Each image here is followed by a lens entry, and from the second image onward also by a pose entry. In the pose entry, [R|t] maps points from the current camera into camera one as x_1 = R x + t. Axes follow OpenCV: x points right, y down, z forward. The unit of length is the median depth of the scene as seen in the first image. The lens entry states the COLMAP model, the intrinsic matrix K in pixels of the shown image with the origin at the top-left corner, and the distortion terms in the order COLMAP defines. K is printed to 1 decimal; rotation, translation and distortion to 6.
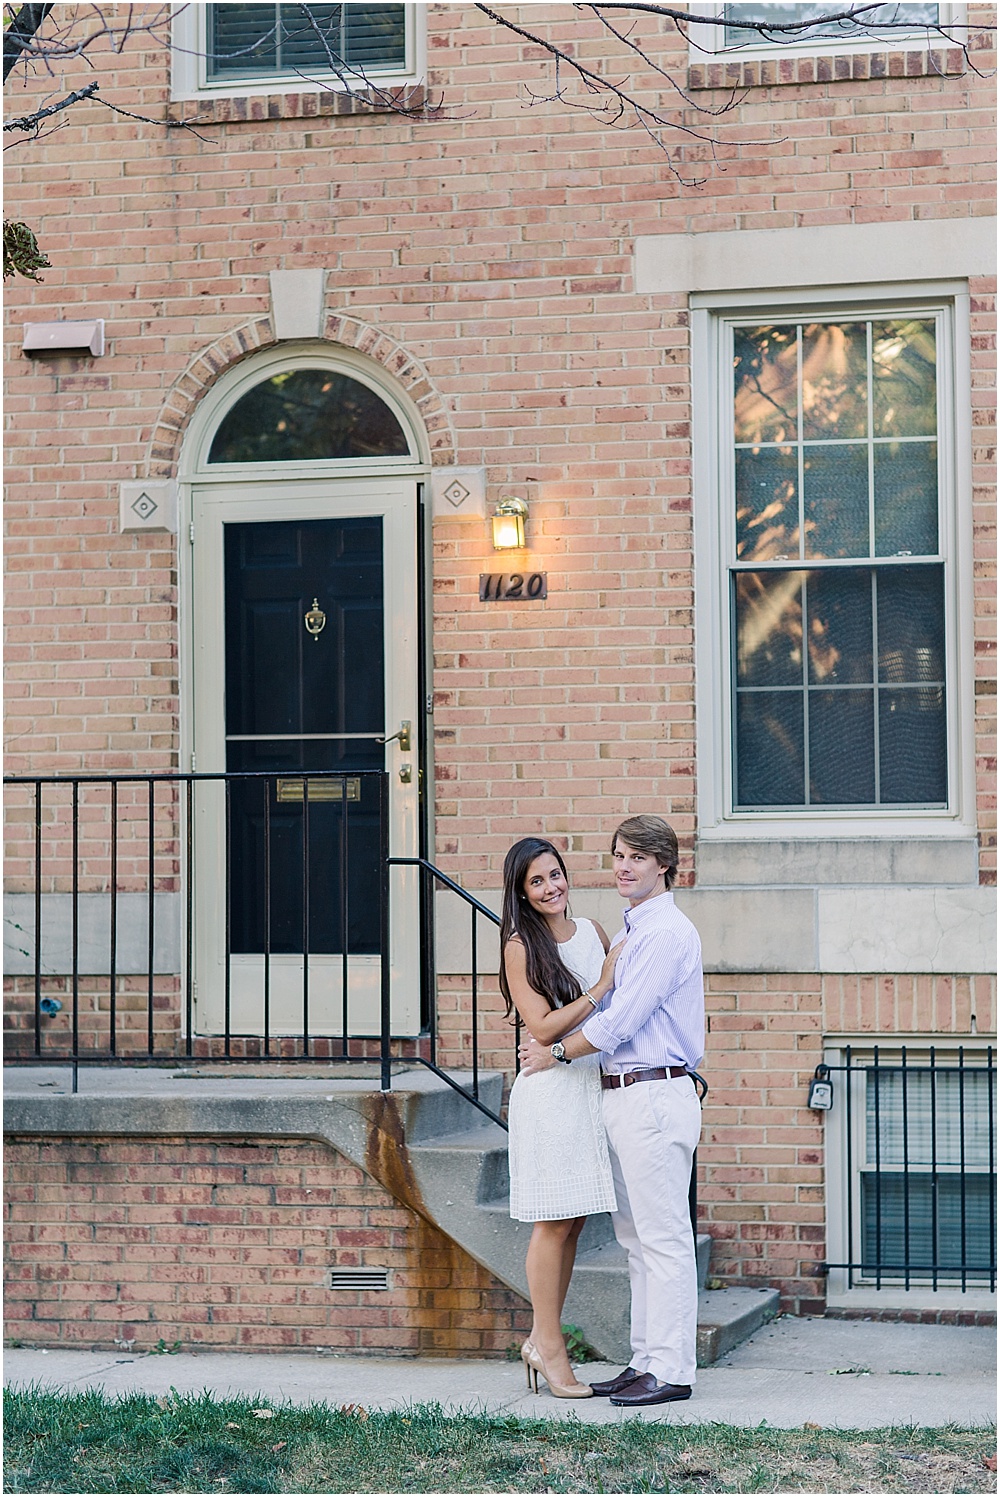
lens RADIAL K [[3785.8, 0, 500.0], [0, 3785.8, 748.5], [0, 0, 1]] dist [0.084572, -0.682215]
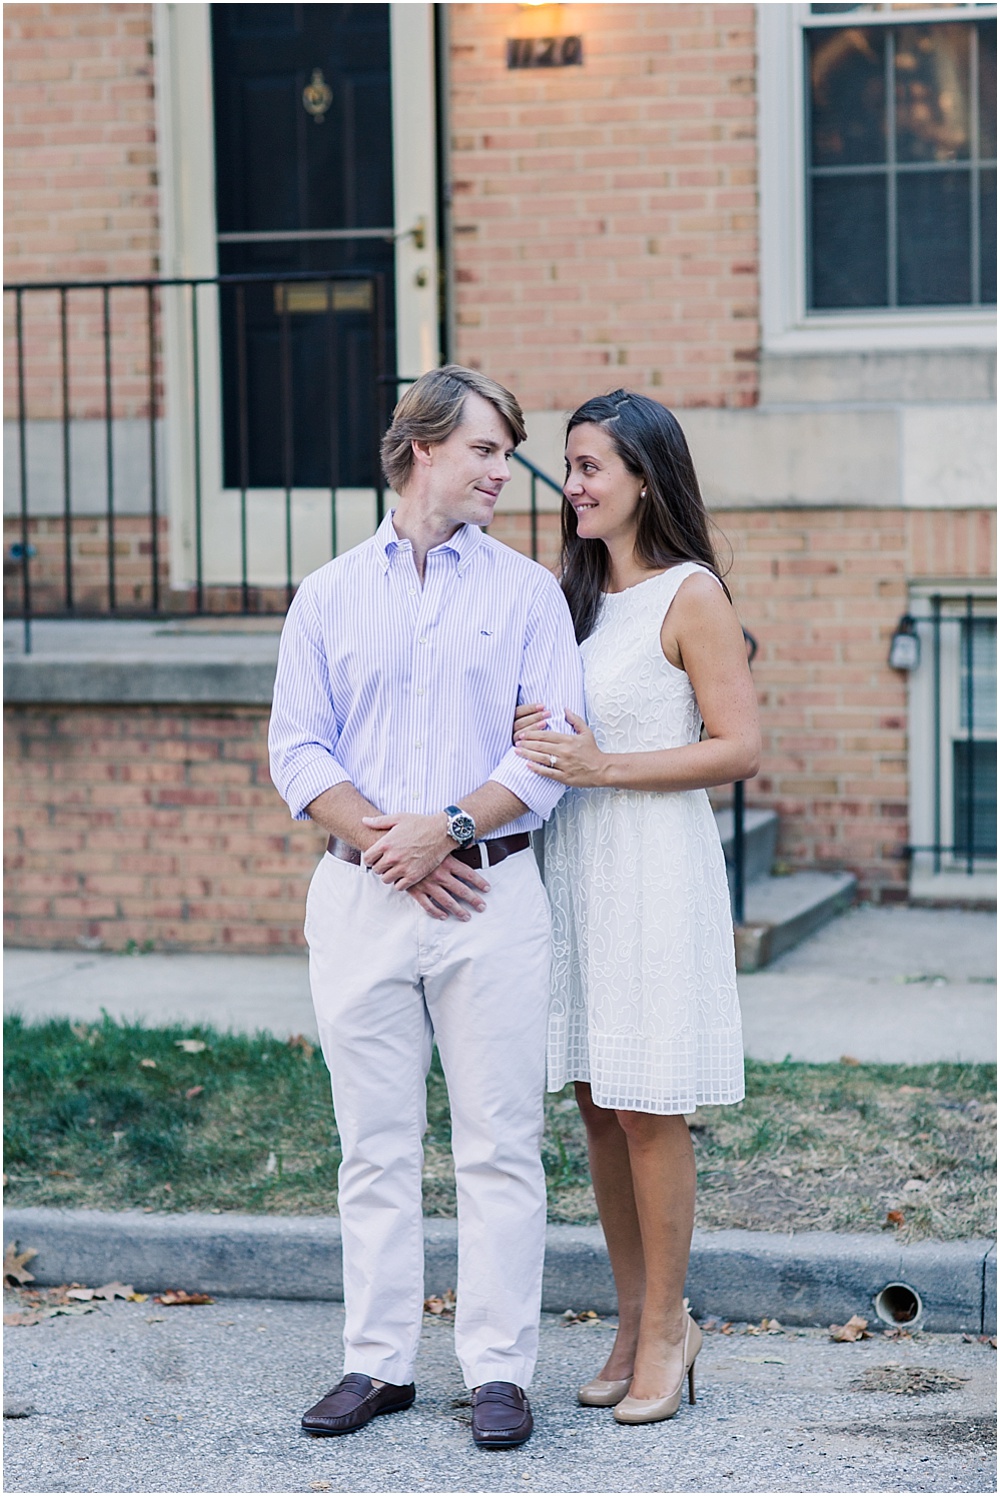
lens RADIAL K [[3783.3, 0, 500.0], [0, 3783.3, 748.0], [0, 0, 1]] dist [0.084572, -0.682215]
pose [[0.997970, -0.004571, -0.063522, 0.047694], [0.012718, 0.991635, 0.128446, 0.002527], [0.062403, -0.128993, 0.989680, 0.147702]]
